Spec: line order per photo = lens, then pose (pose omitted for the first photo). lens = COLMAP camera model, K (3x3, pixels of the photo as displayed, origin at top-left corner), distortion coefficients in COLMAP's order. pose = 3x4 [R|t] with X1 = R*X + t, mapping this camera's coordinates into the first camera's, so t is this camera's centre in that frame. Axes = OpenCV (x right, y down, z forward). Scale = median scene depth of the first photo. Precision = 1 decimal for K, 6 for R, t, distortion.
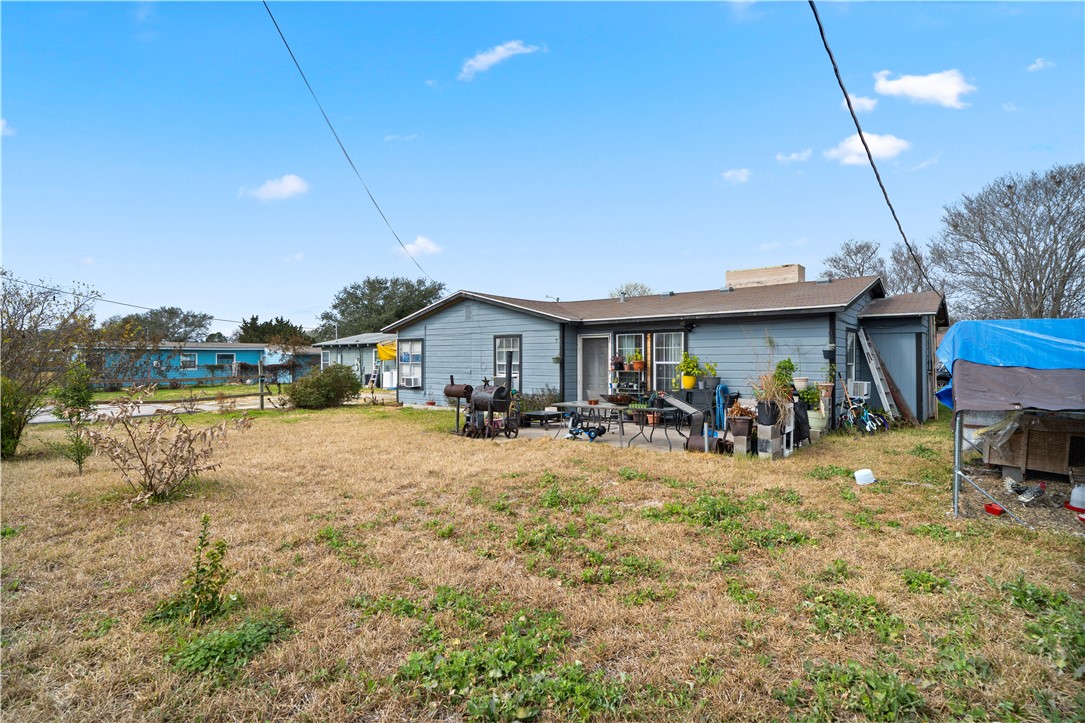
lens RADIAL K [[566.8, 0, 542.8], [0, 566.8, 365.8], [0, 0, 1]] dist [-0.002842, 0.001081]
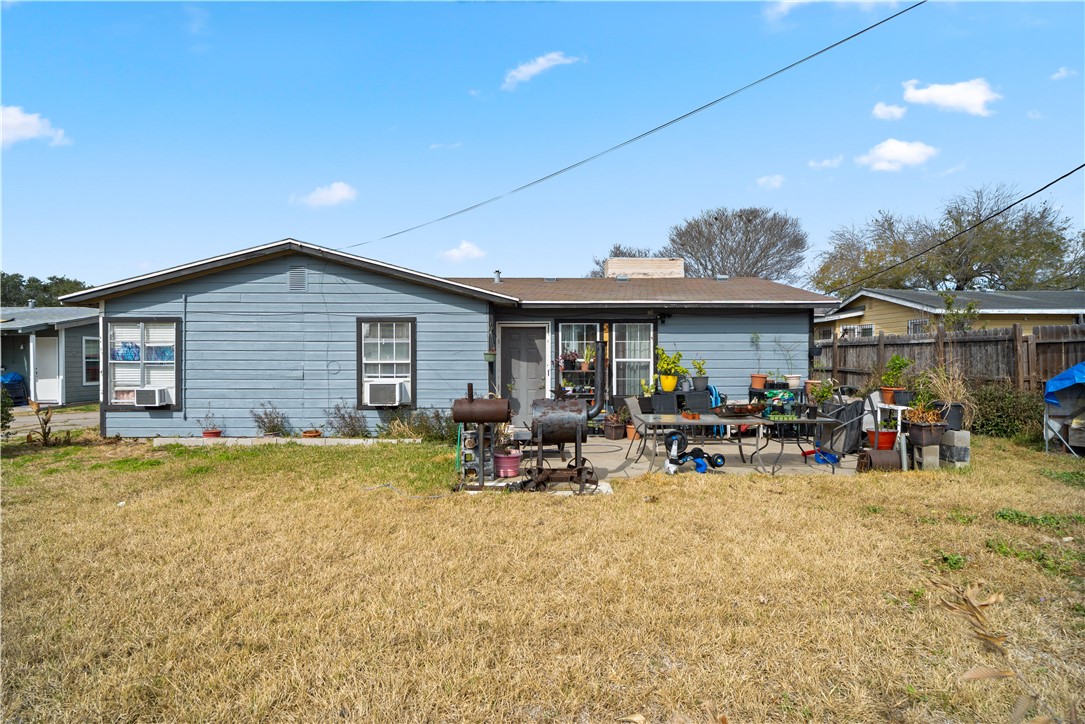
lens RADIAL K [[566.8, 0, 542.4], [0, 566.8, 352.5], [0, 0, 1]] dist [-0.002842, 0.001081]
pose [[0.756420, 0.006762, 0.654051, -0.380000], [0.006287, 0.999825, -0.017607, -0.002555], [-0.654056, 0.017431, 0.756246, 0.429801]]
